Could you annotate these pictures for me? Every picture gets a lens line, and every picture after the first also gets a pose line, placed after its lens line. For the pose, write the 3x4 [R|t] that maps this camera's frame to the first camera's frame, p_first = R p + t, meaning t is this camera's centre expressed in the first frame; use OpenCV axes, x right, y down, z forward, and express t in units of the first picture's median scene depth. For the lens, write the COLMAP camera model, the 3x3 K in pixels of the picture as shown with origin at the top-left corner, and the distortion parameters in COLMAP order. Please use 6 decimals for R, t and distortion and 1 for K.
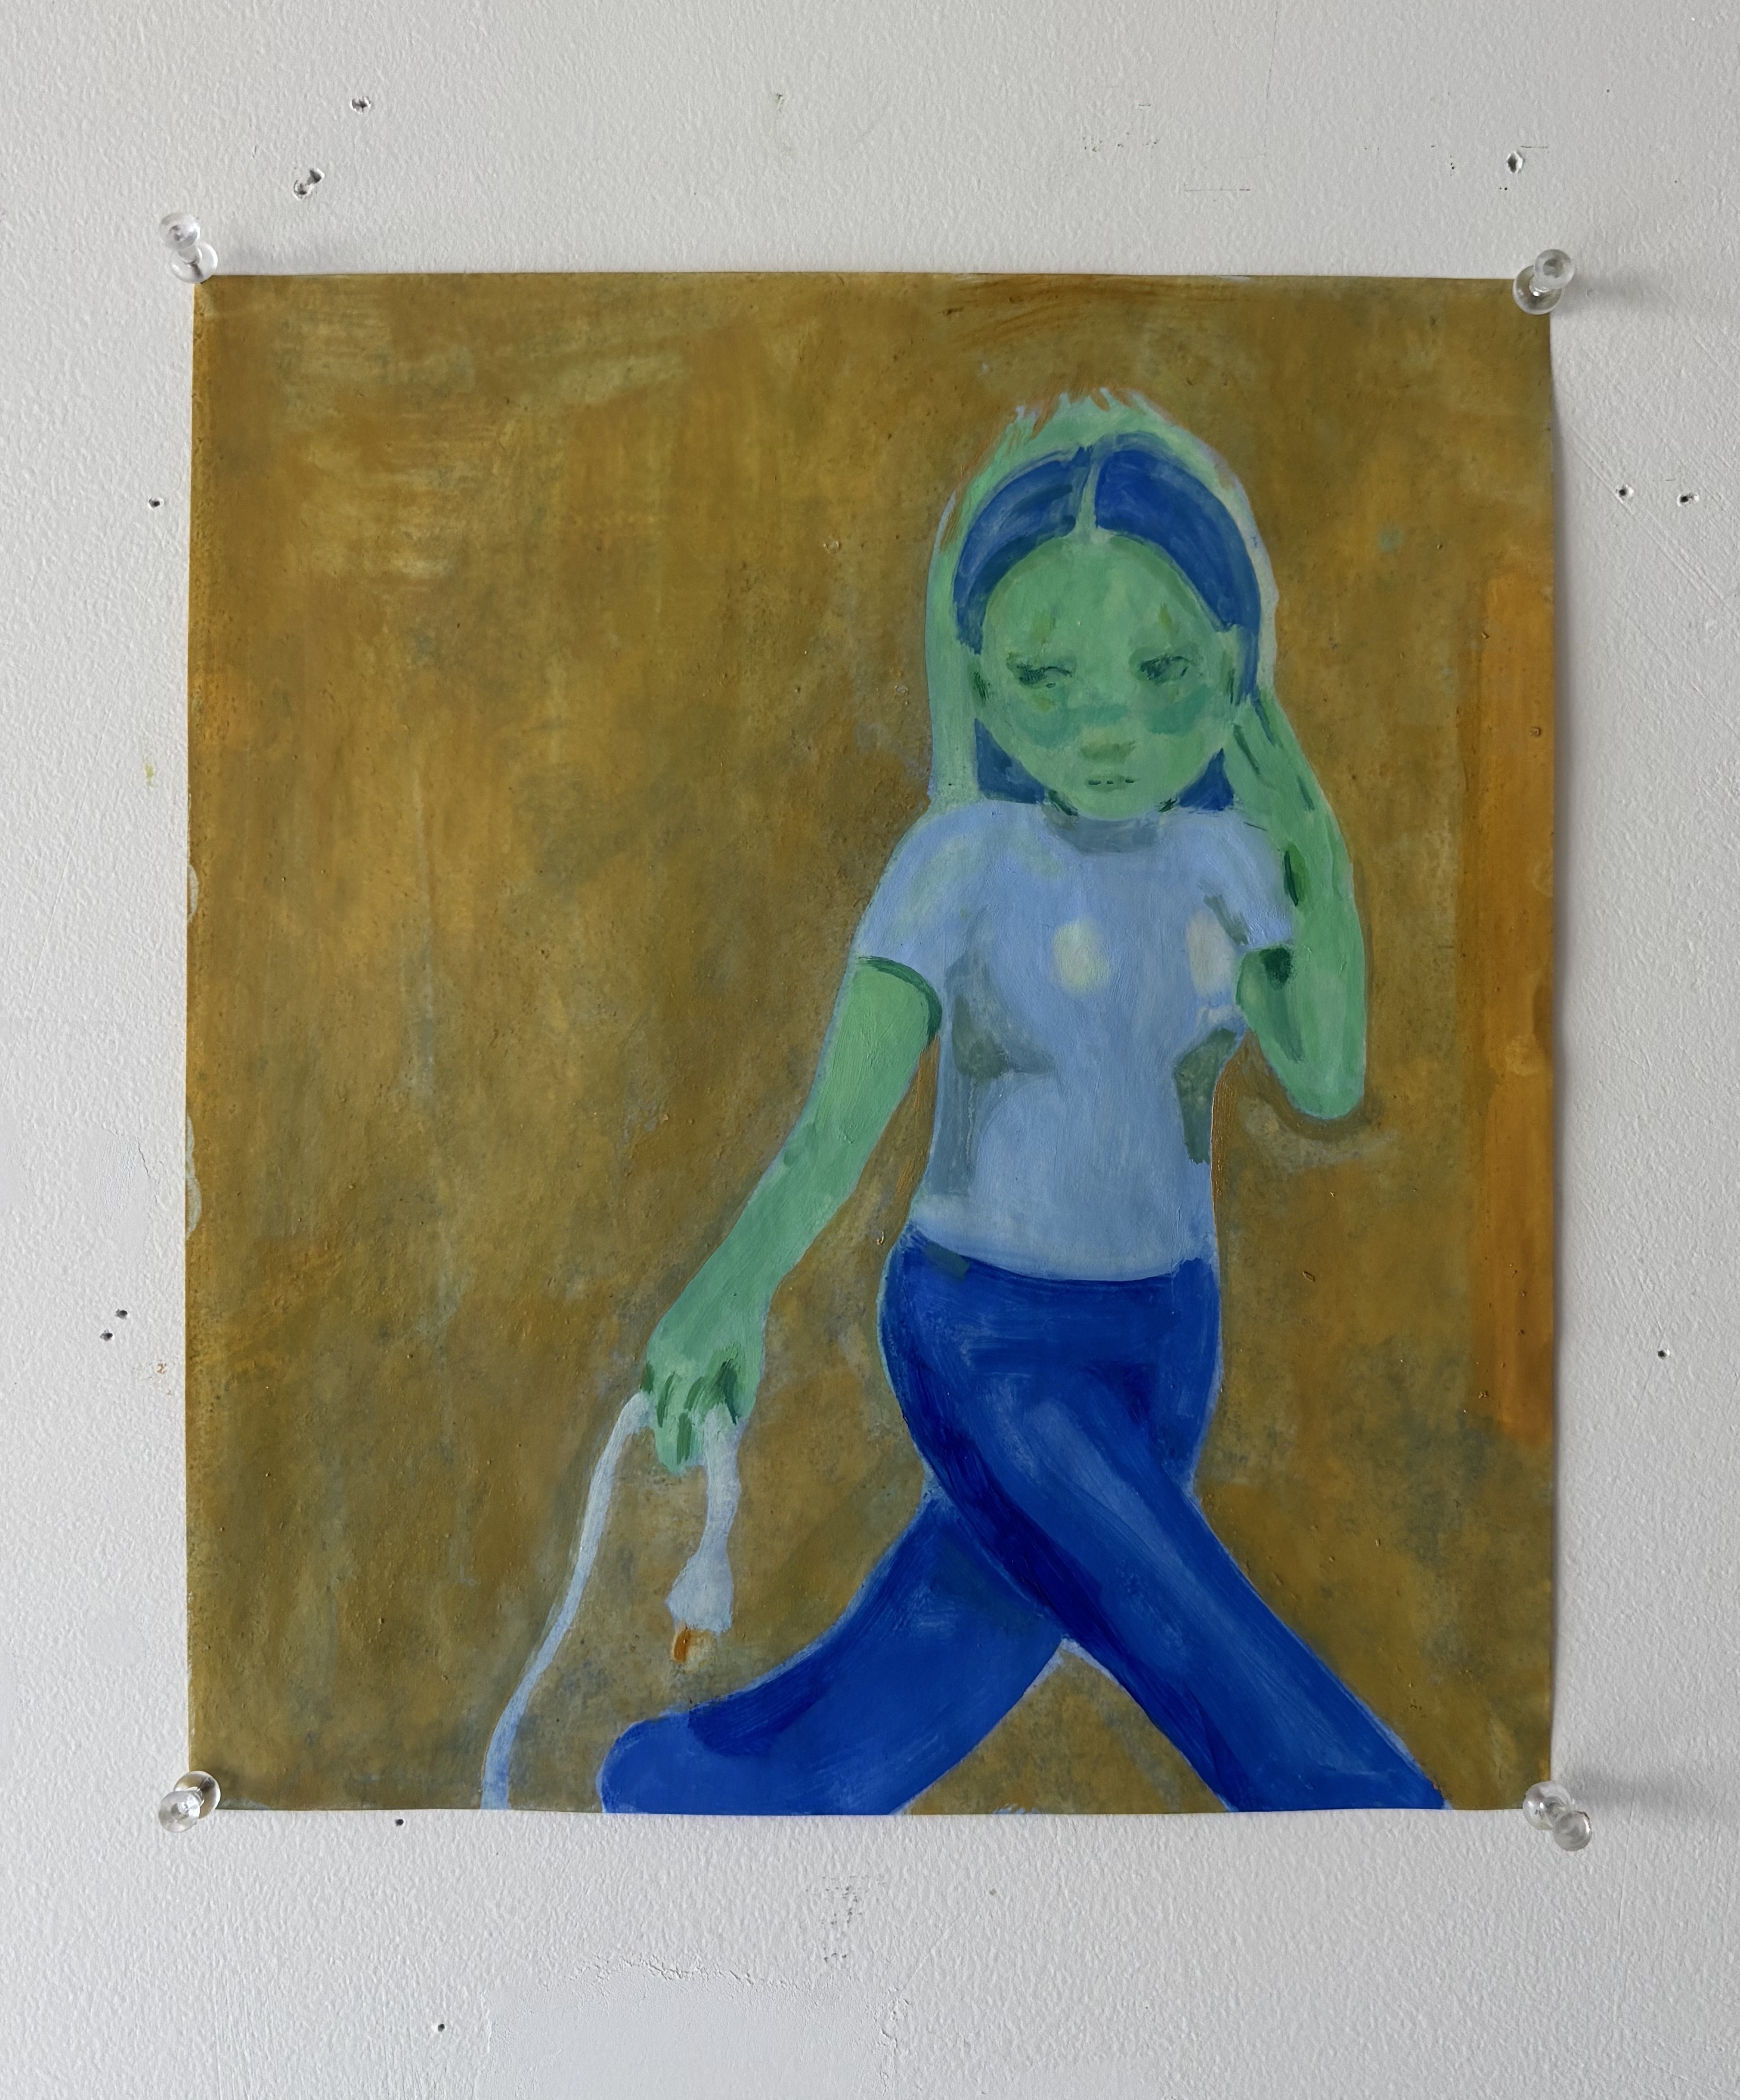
lens RADIAL K [[1750.9, 0, 870.5], [0, 1750.9, 1046.9], [0, 0, 1]] dist [-0.008968, -0.006918]
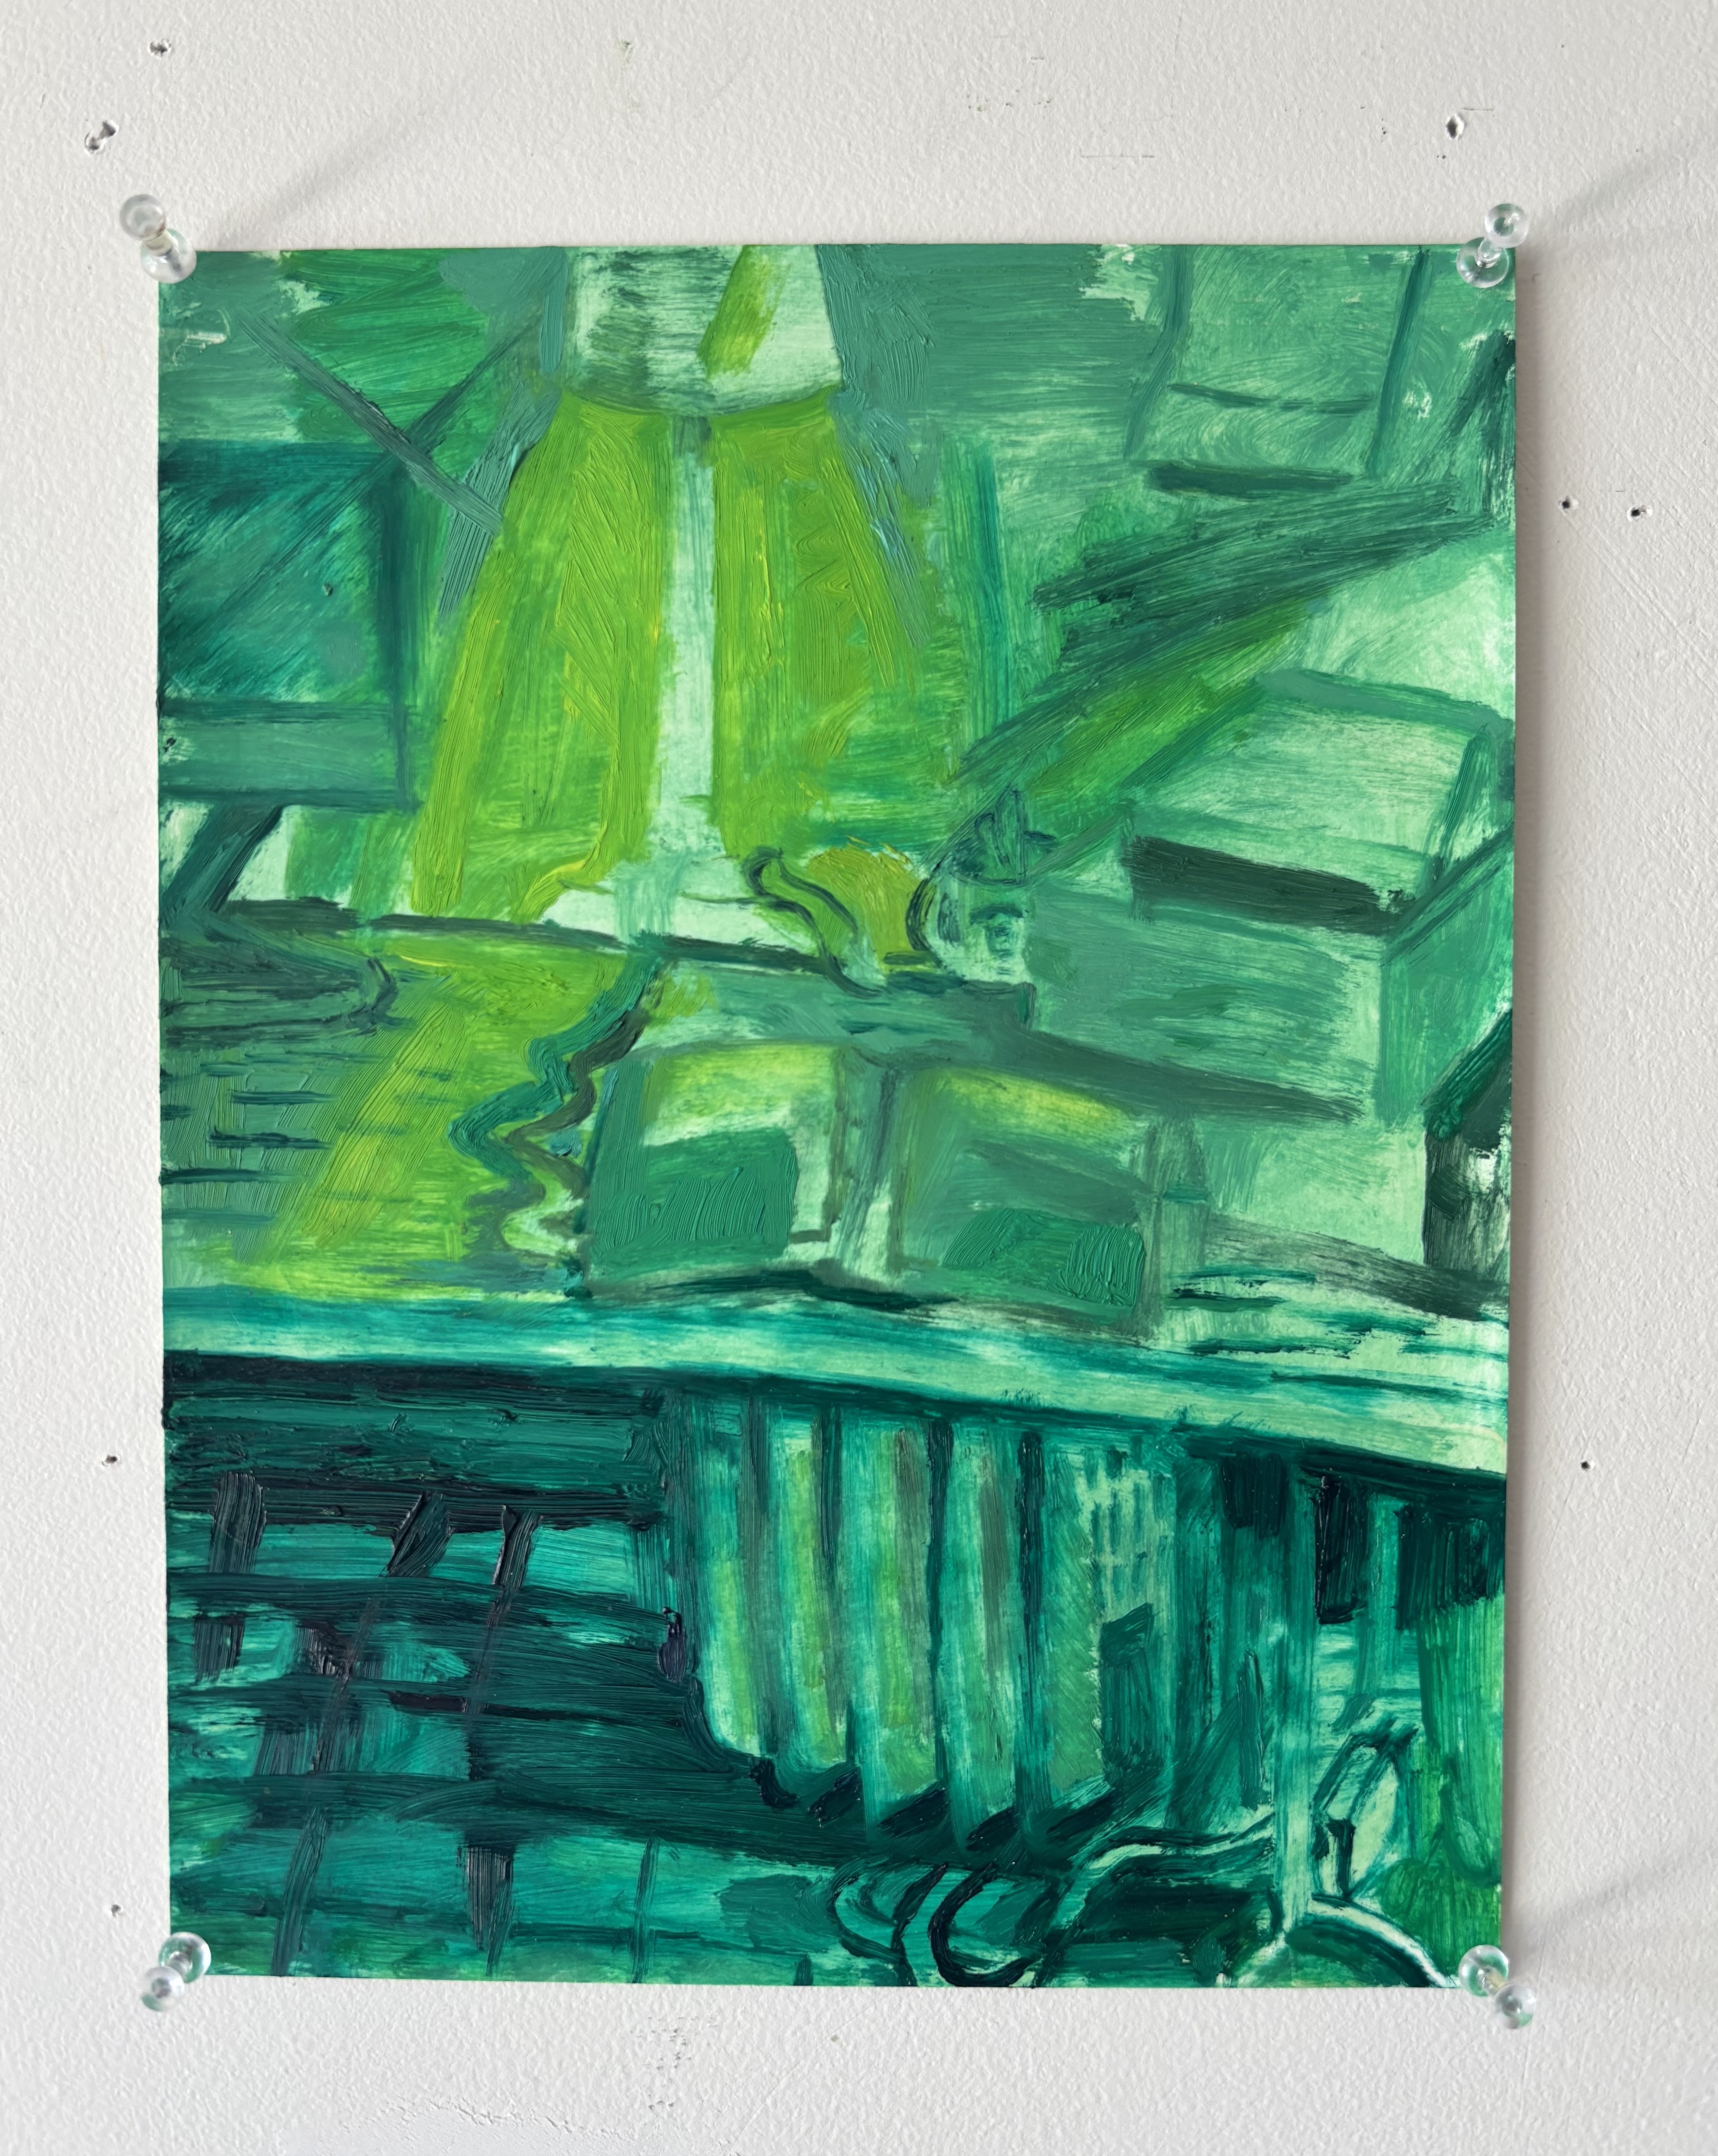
lens RADIAL K [[1765.7, 0, 860.8], [0, 1765.7, 1080.0], [0, 0, 1]] dist [-0.006736, -0.005317]
pose [[0.996747, 0.015978, 0.078991, 0.004478], [-0.014750, 0.999761, -0.016107, -0.002881], [-0.079229, 0.014889, 0.996745, 0.107394]]
